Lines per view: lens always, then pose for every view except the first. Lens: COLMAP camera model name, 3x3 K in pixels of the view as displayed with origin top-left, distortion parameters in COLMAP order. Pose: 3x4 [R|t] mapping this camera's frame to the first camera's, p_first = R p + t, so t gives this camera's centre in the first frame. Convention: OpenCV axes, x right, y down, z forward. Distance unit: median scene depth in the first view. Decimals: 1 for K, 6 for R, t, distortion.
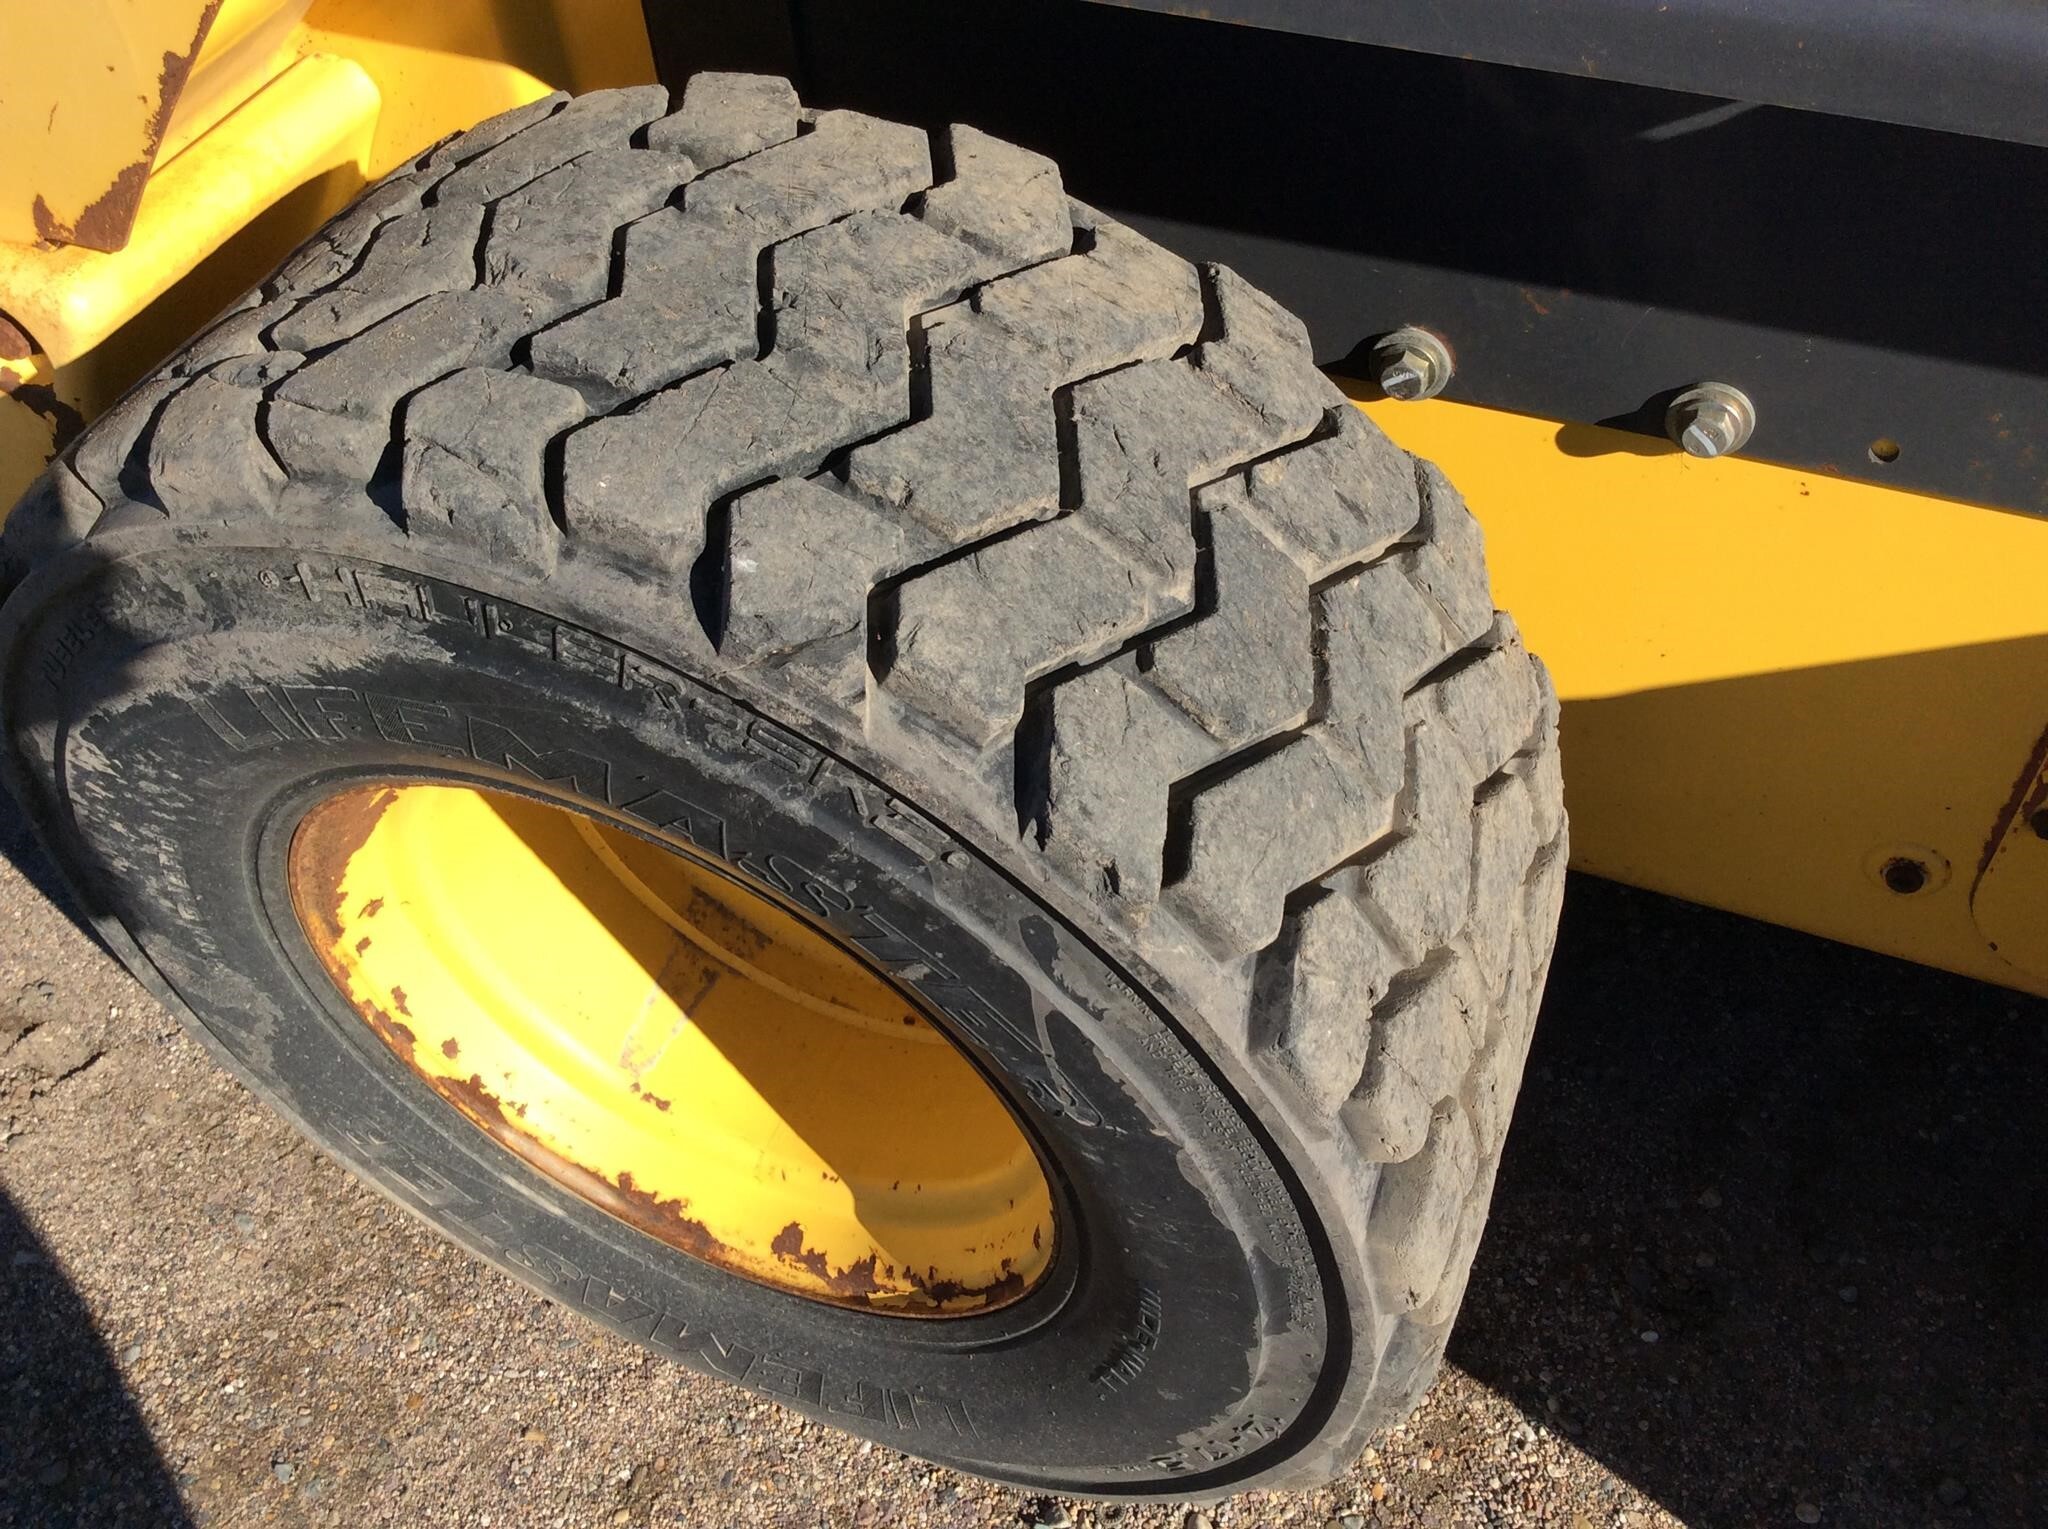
lens RADIAL K [[1864.3, 0, 1024.0], [0, 1864.3, 764.5], [0, 0, 1]] dist [0.148764, -0.318986]
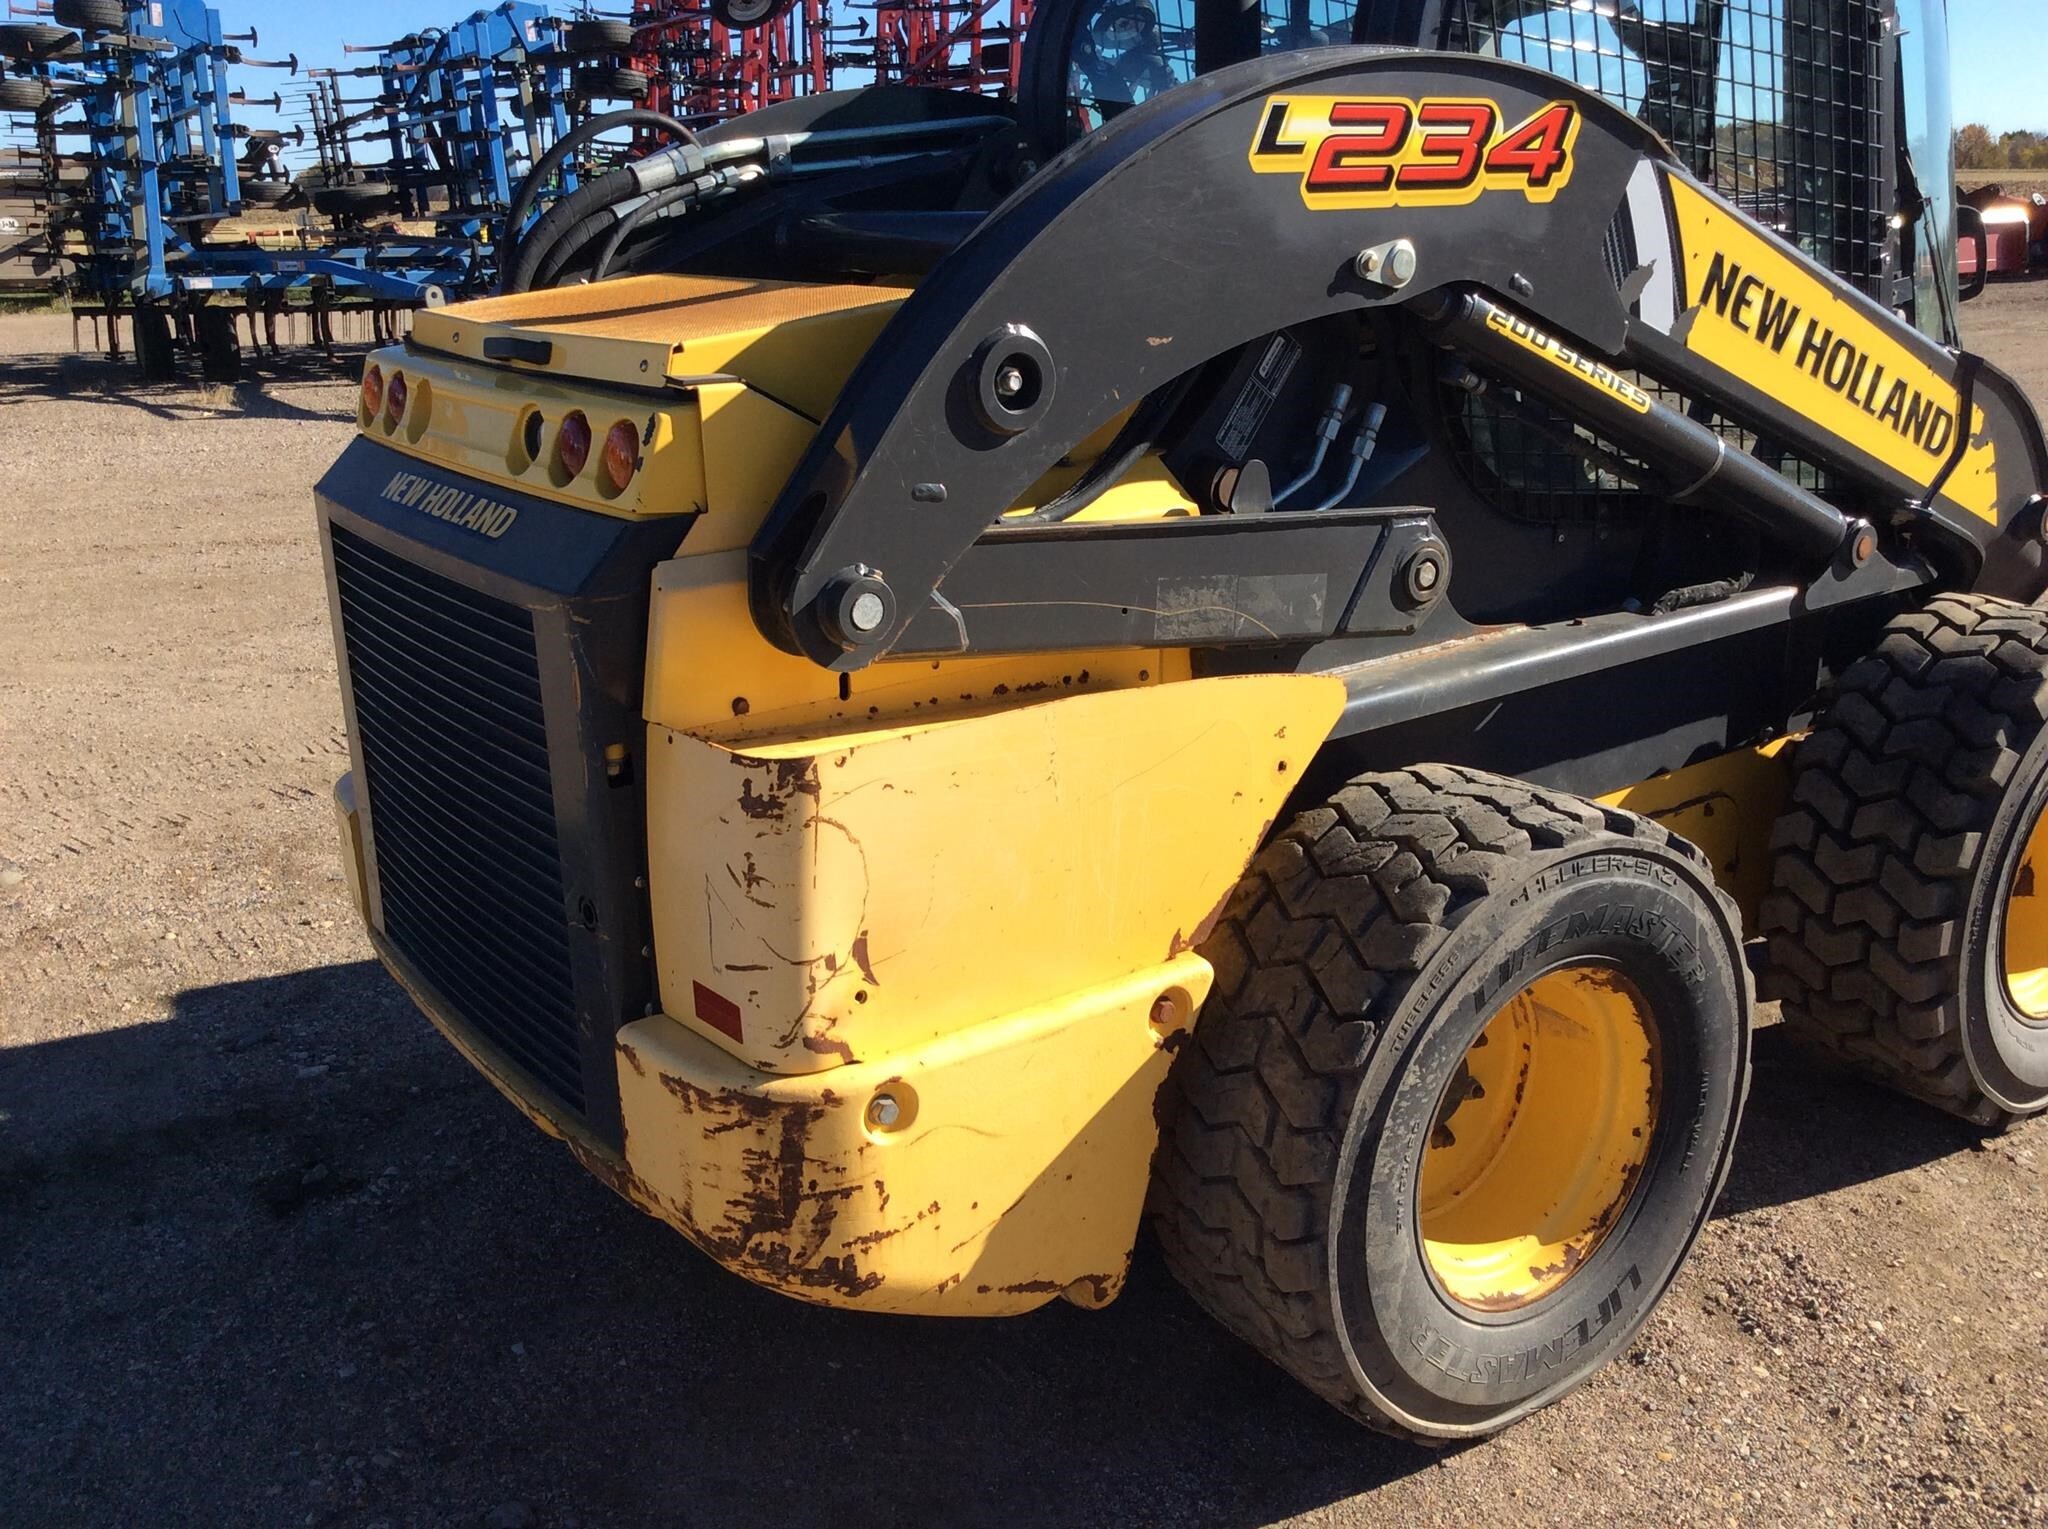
lens RADIAL K [[1864.3, 0, 1024.0], [0, 1864.3, 764.5], [0, 0, 1]] dist [0.148764, -0.318986]
pose [[0.519331, -0.223049, 0.824951, -3.000376], [0.643132, 0.737689, -0.205415, -0.141770], [-0.562740, 0.637232, 0.526555, -0.204306]]
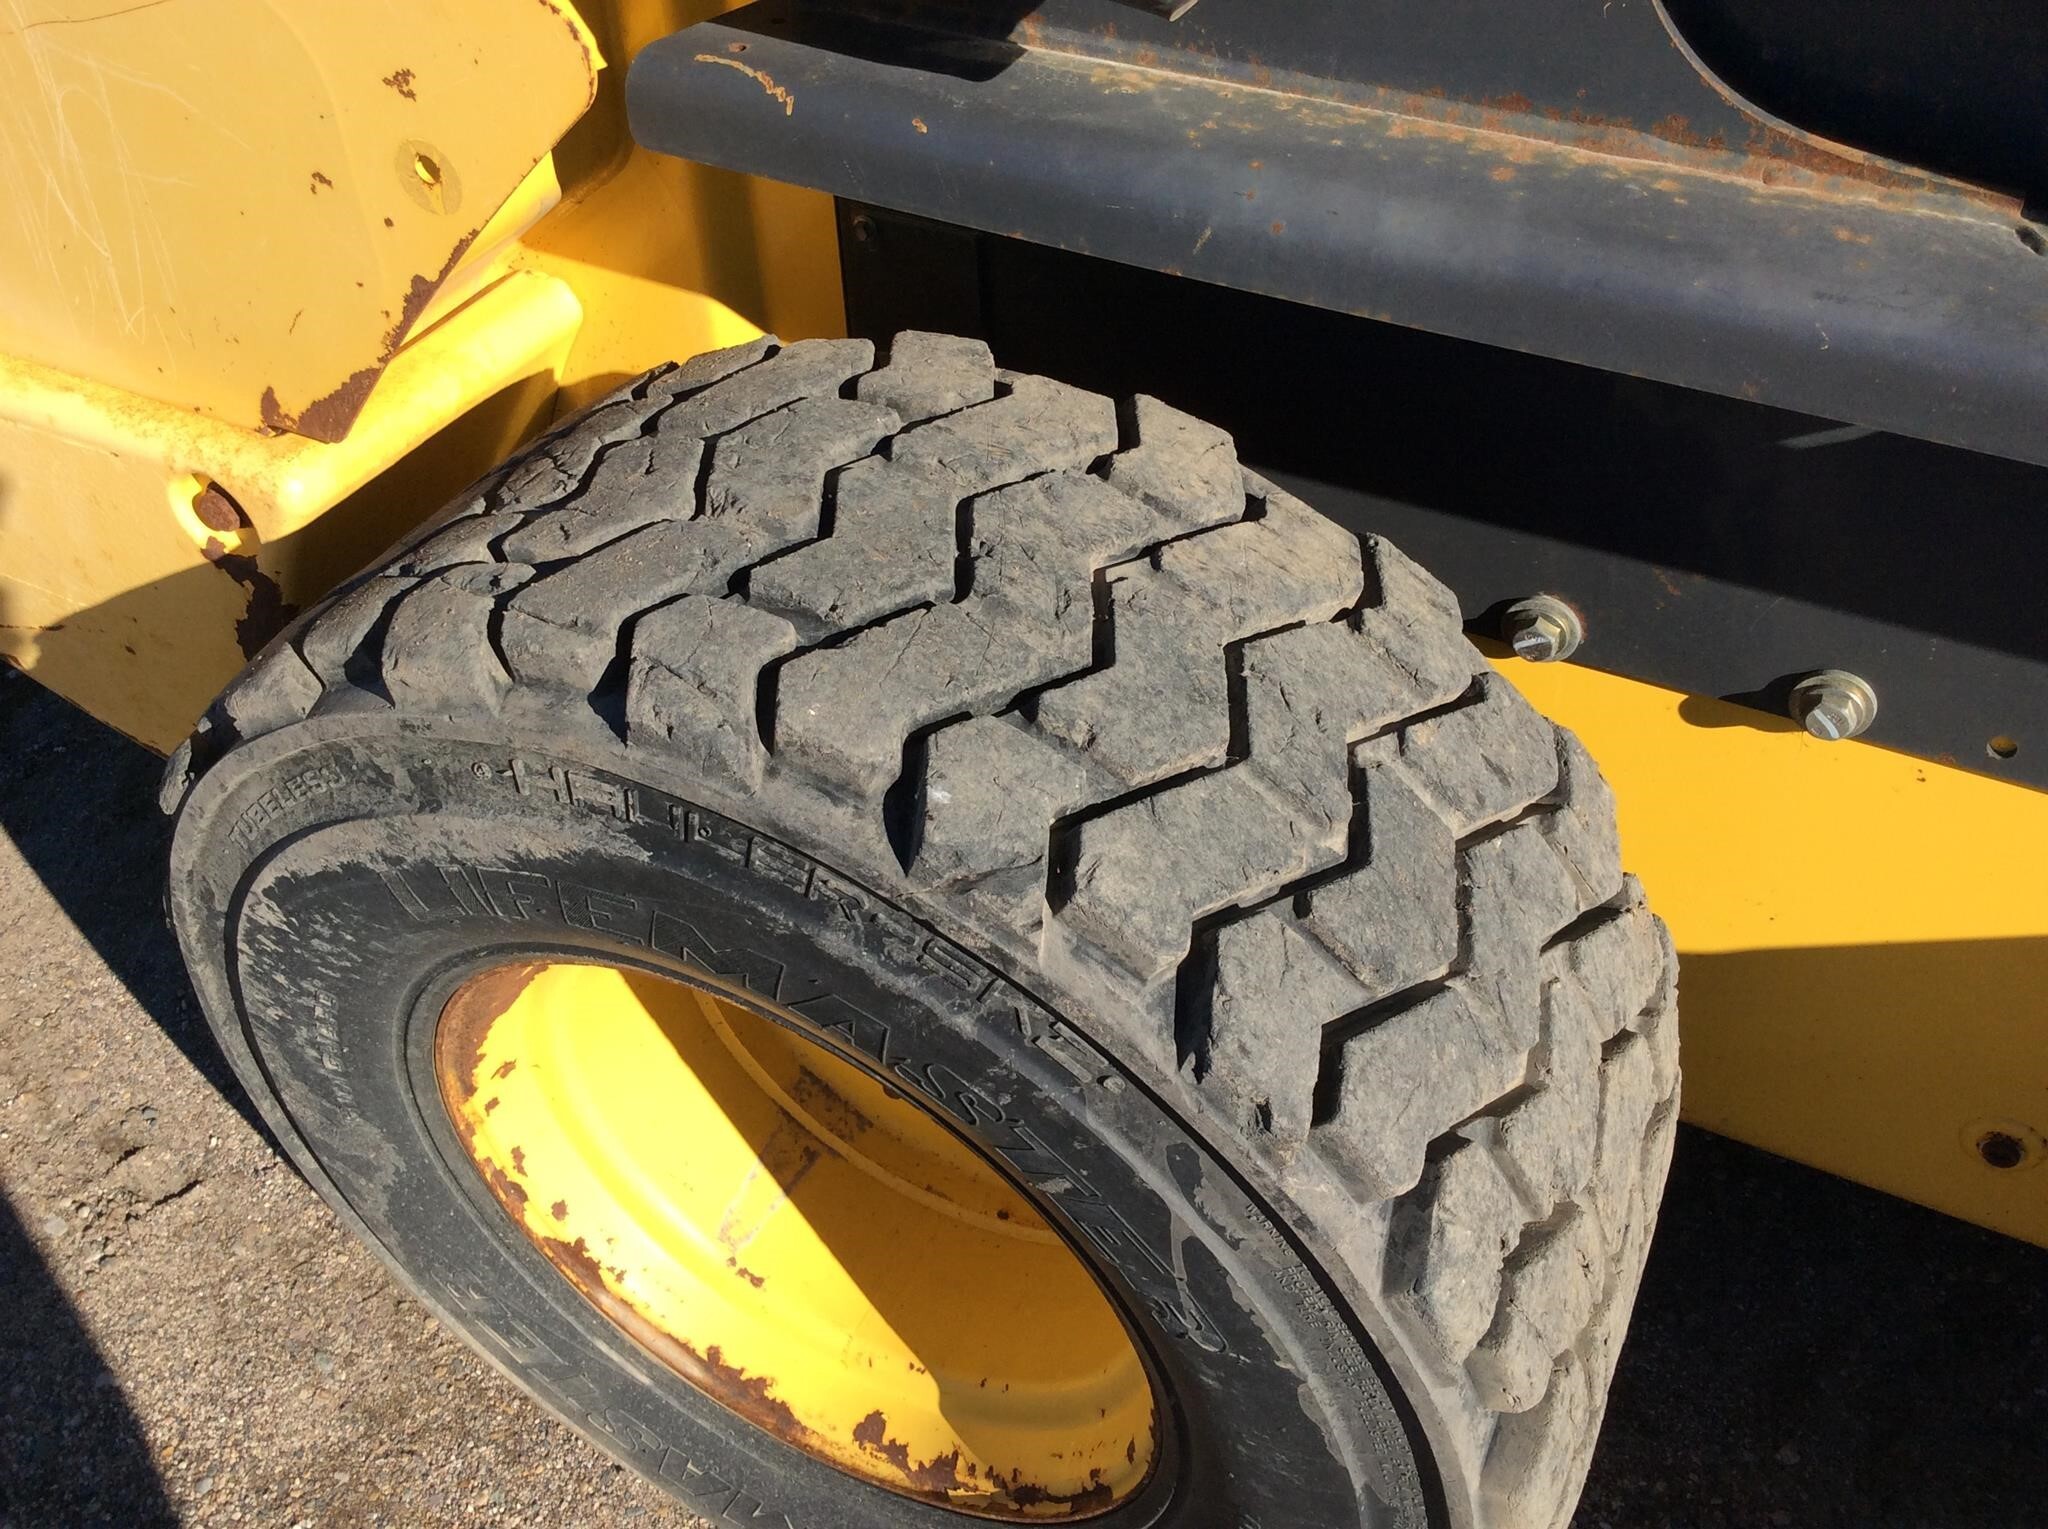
lens RADIAL K [[1842.9, 0, 1024.0], [0, 1842.9, 764.5], [0, 0, 1]] dist [0.153157, -0.336727]
pose [[0.997376, 0.067065, -0.027258, -0.059346], [-0.069243, 0.993630, -0.088912, -0.027191], [0.021121, 0.090566, 0.995666, -0.046347]]
